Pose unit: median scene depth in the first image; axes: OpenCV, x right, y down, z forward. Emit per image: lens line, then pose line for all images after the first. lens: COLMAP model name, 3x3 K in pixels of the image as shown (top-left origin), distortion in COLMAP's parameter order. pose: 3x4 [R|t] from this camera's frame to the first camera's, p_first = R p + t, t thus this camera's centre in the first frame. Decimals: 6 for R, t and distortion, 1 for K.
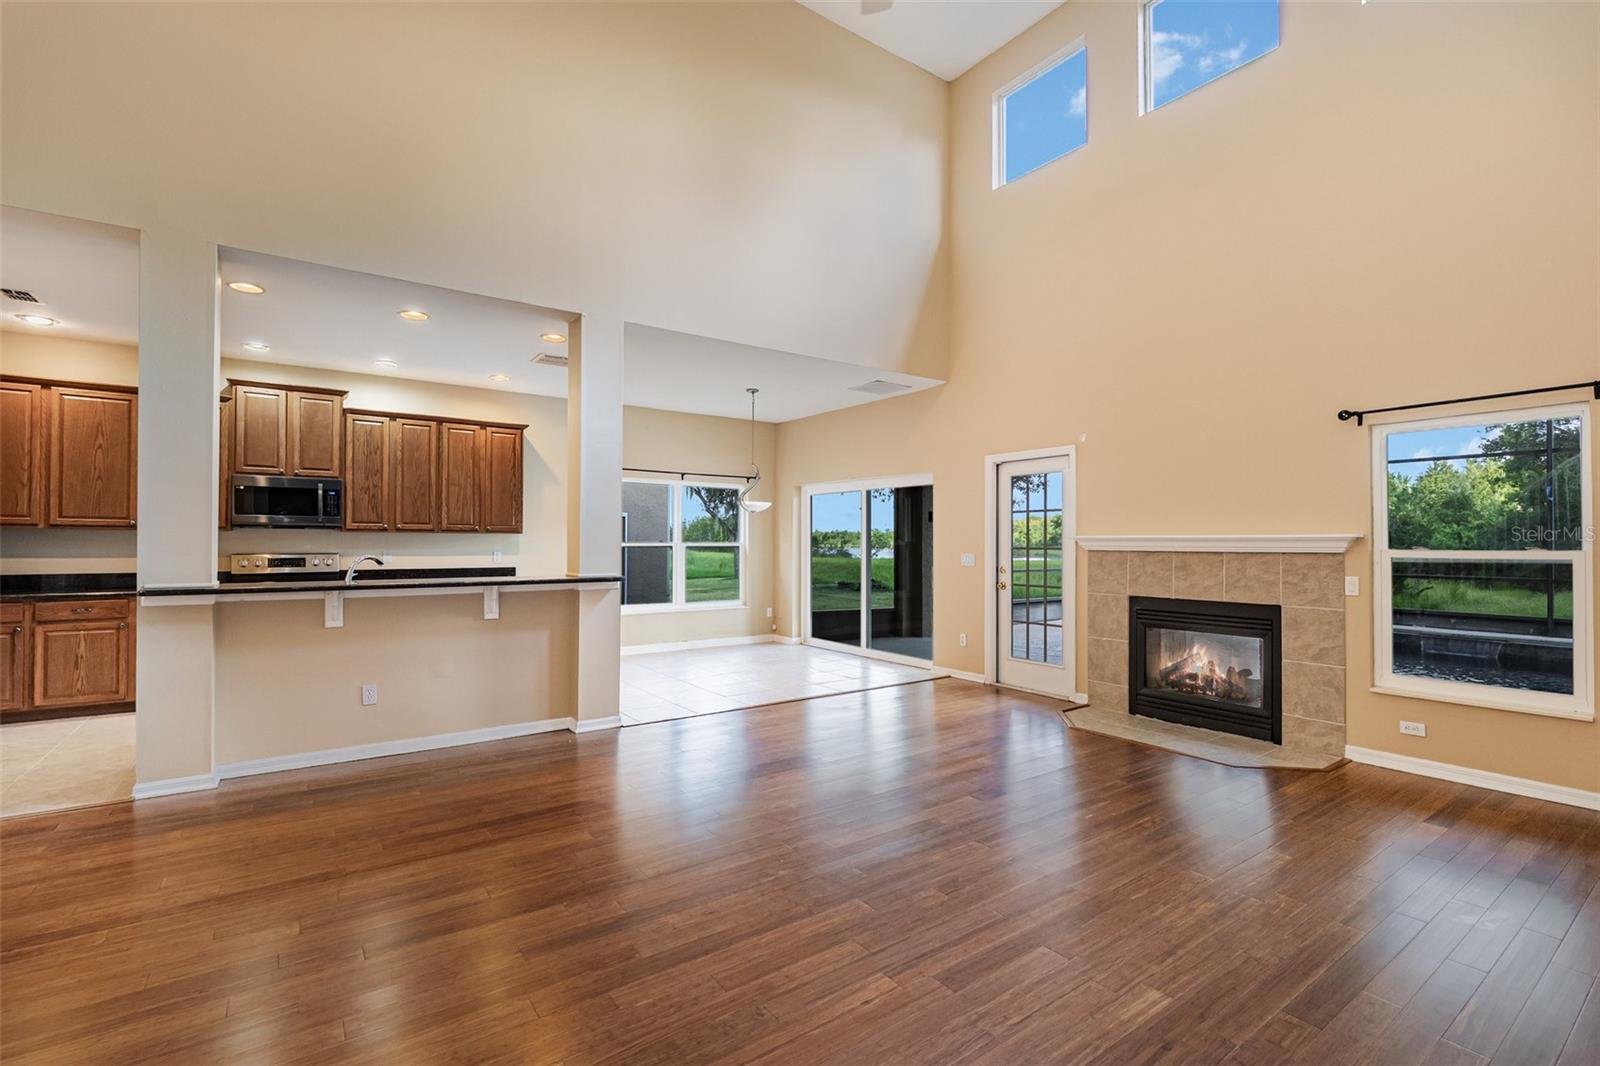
lens RADIAL K [[723.7, 0, 812.7], [0, 723.7, 536.0], [0, 0, 1]] dist [-0.007474, -0.000412]
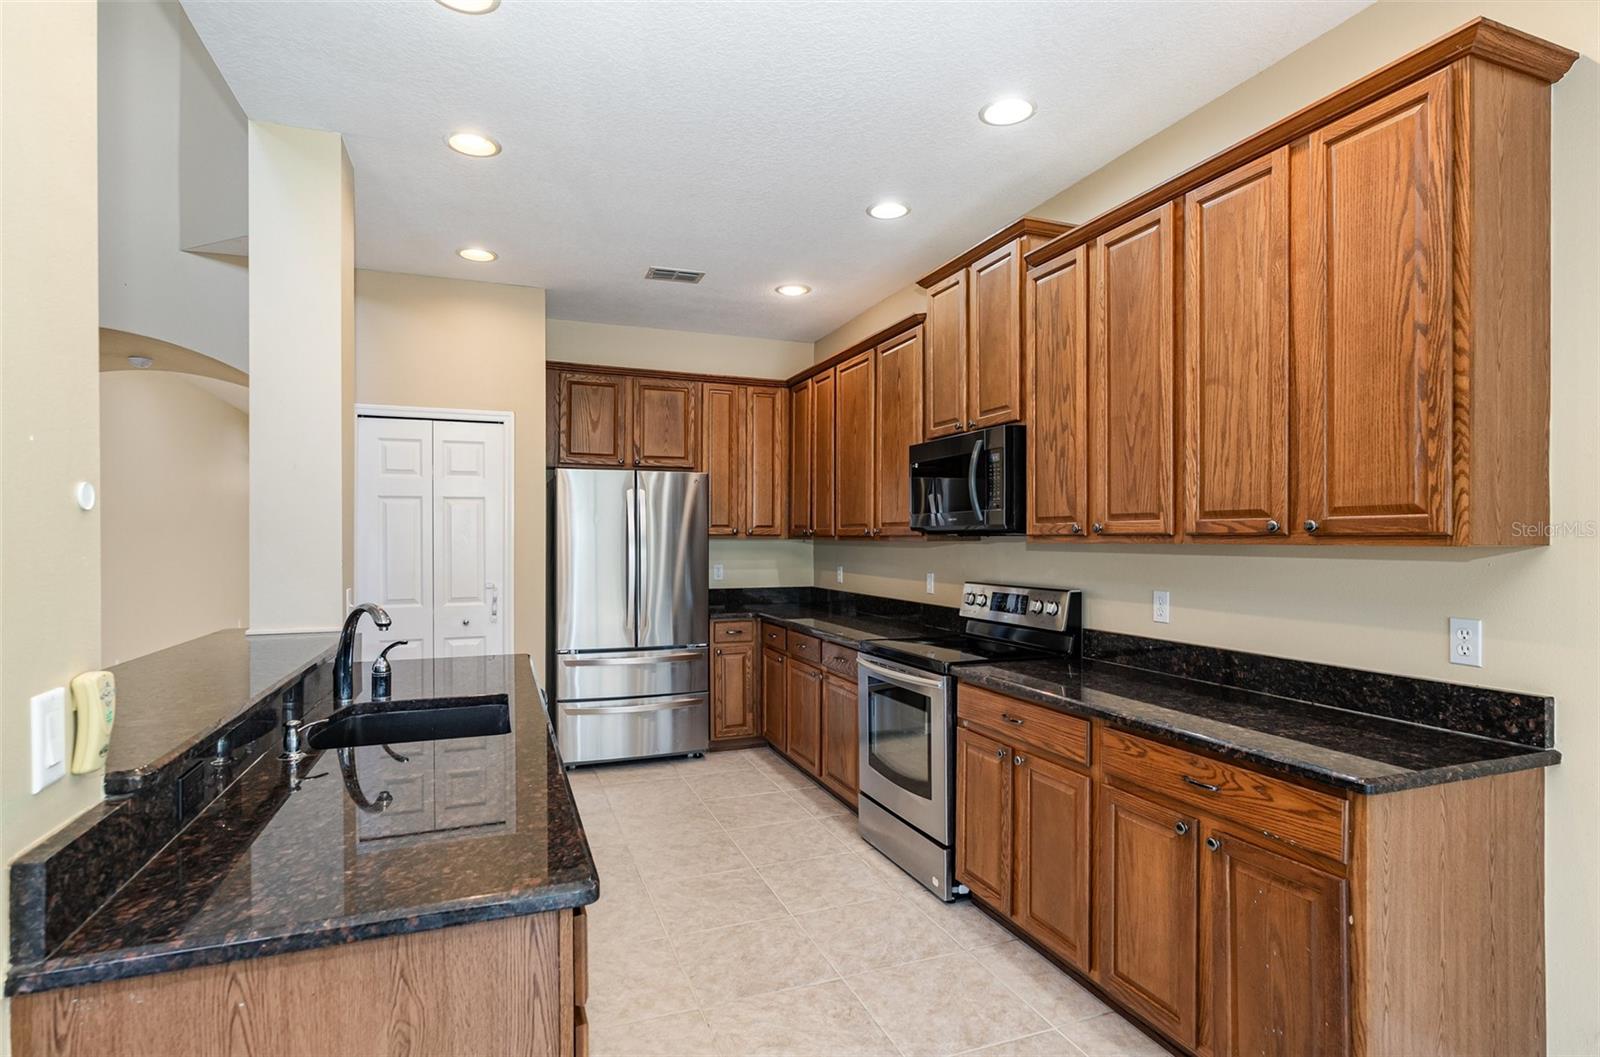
lens RADIAL K [[797.1, 0, 806.3], [0, 797.1, 539.6], [0, 0, 1]] dist [-0.004094, -0.000310]
pose [[-0.244189, -0.003993, -0.969719, -0.172189], [0.004908, 0.999974, -0.005354, -0.006355], [0.969715, -0.006066, -0.244163, 1.156121]]
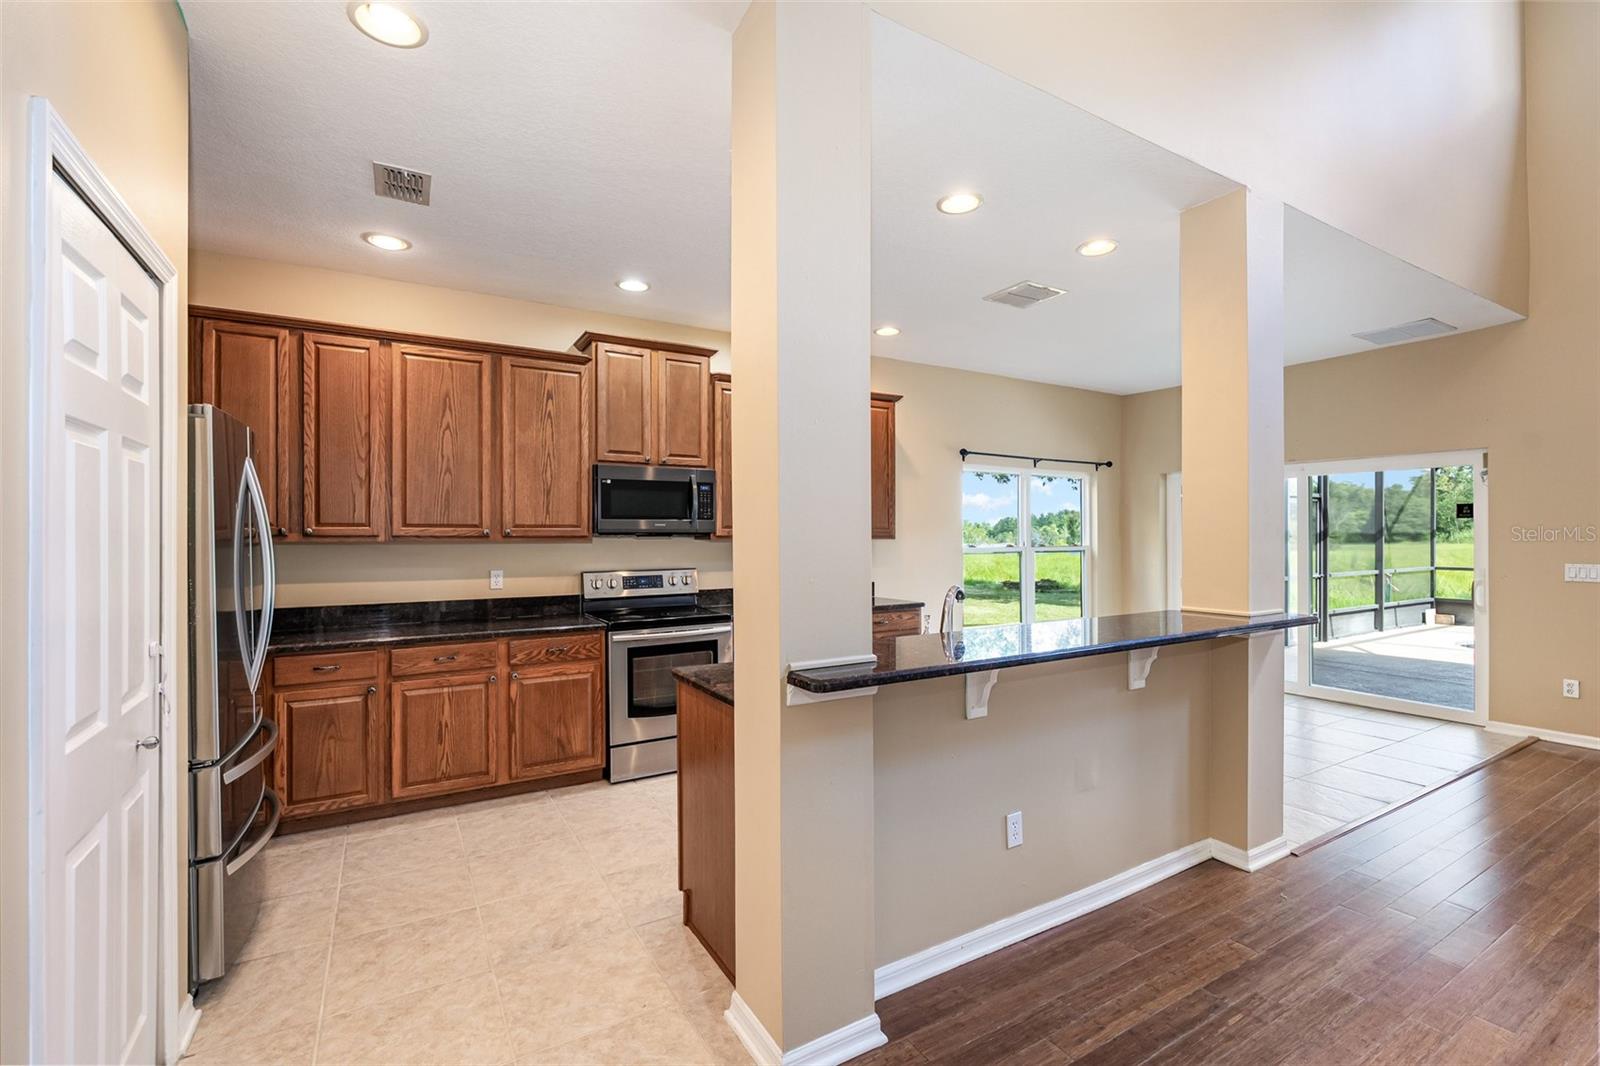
lens RADIAL K [[723.7, 0, 801.9], [0, 723.7, 531.7], [0, 0, 1]] dist [-0.007474, -0.000412]
pose [[0.996602, -0.003456, -0.082298, -0.581389], [0.004198, 0.999952, 0.008836, -0.024356], [0.082264, -0.009151, 0.996569, 0.309608]]
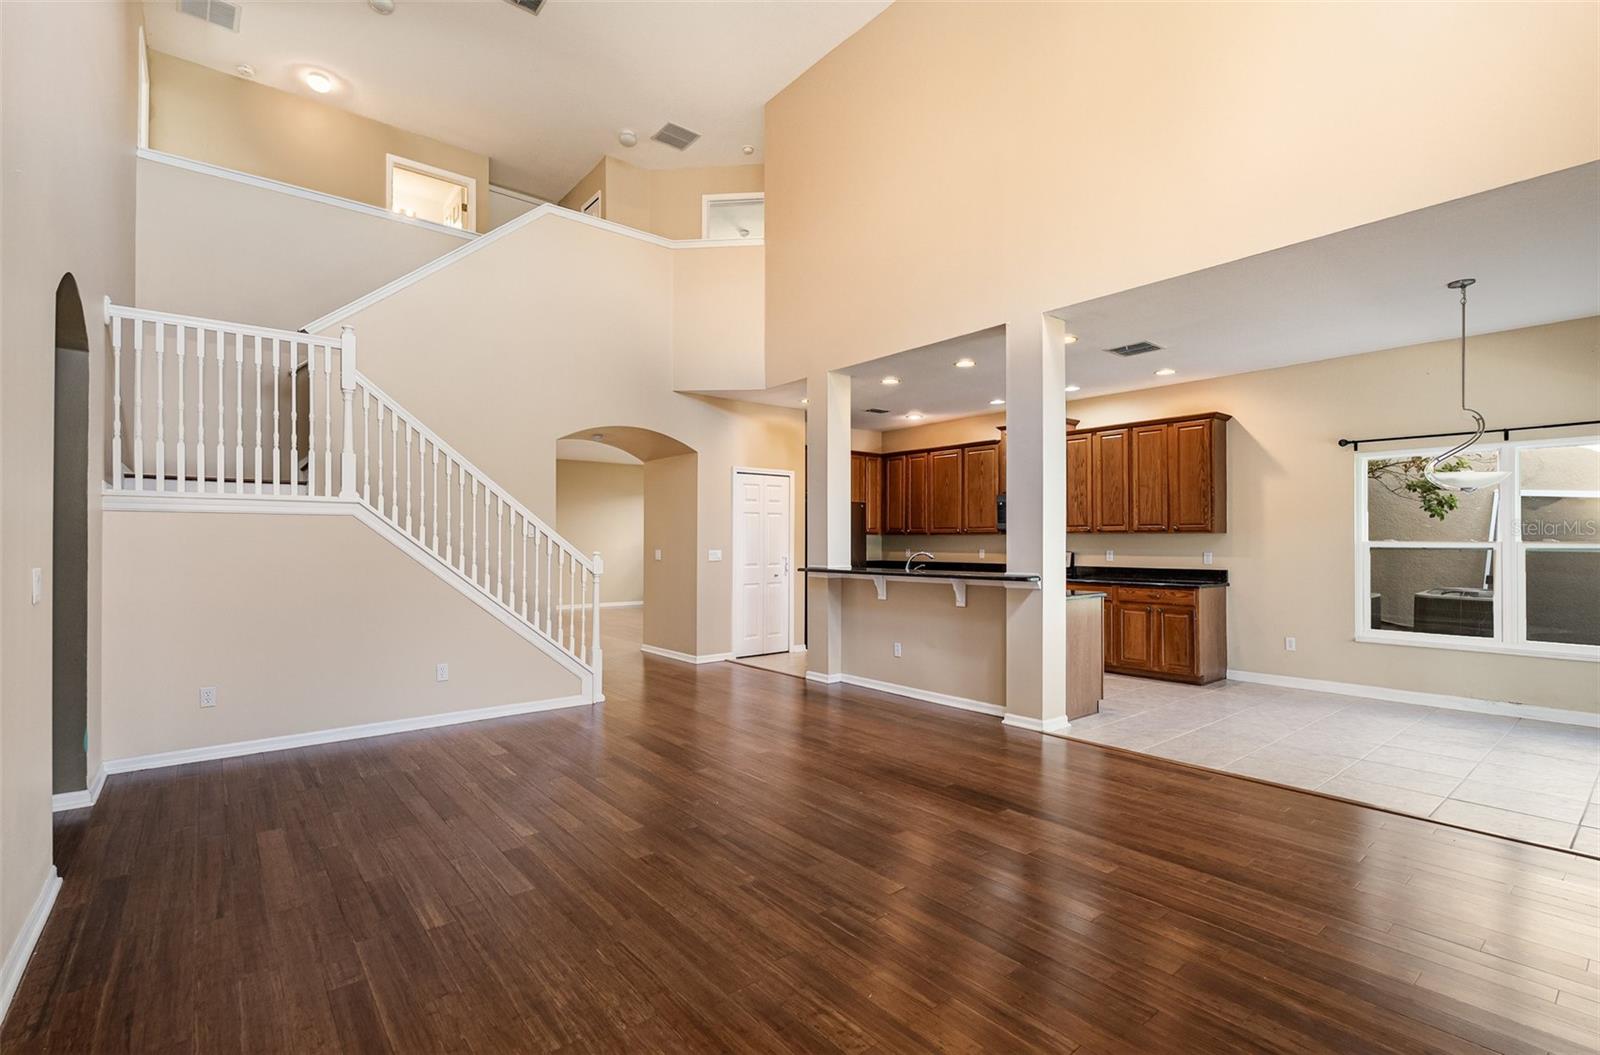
lens RADIAL K [[723.7, 0, 791.6], [0, 723.7, 531.5], [0, 0, 1]] dist [-0.007474, -0.000412]
pose [[0.050273, -0.018072, -0.998572, 0.630872], [0.008861, 0.999805, -0.017648, 0.008514], [0.998696, -0.007961, 0.050424, 0.567225]]
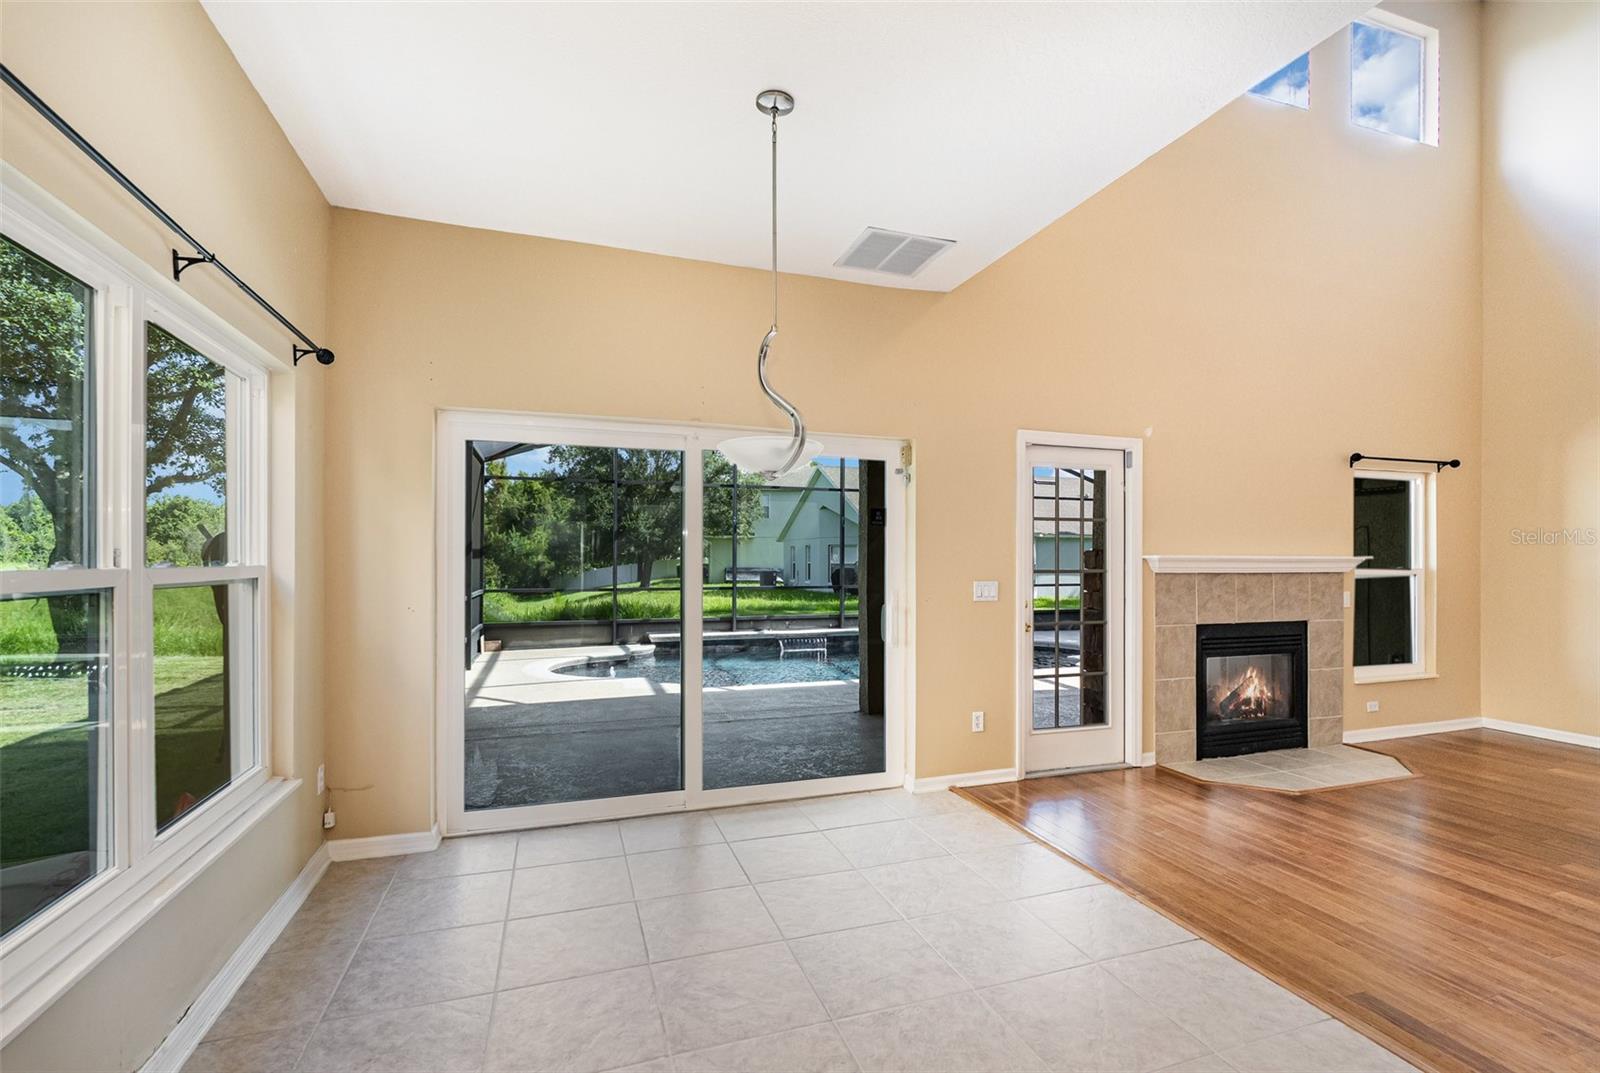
lens RADIAL K [[723.7, 0, 808.1], [0, 723.7, 548.2], [0, 0, 1]] dist [-0.007474, -0.000412]
pose [[0.284716, 0.015985, 0.958479, -0.526496], [-0.009484, 0.999859, -0.013858, 0.006843], [-0.958565, -0.005144, 0.284828, 1.190203]]
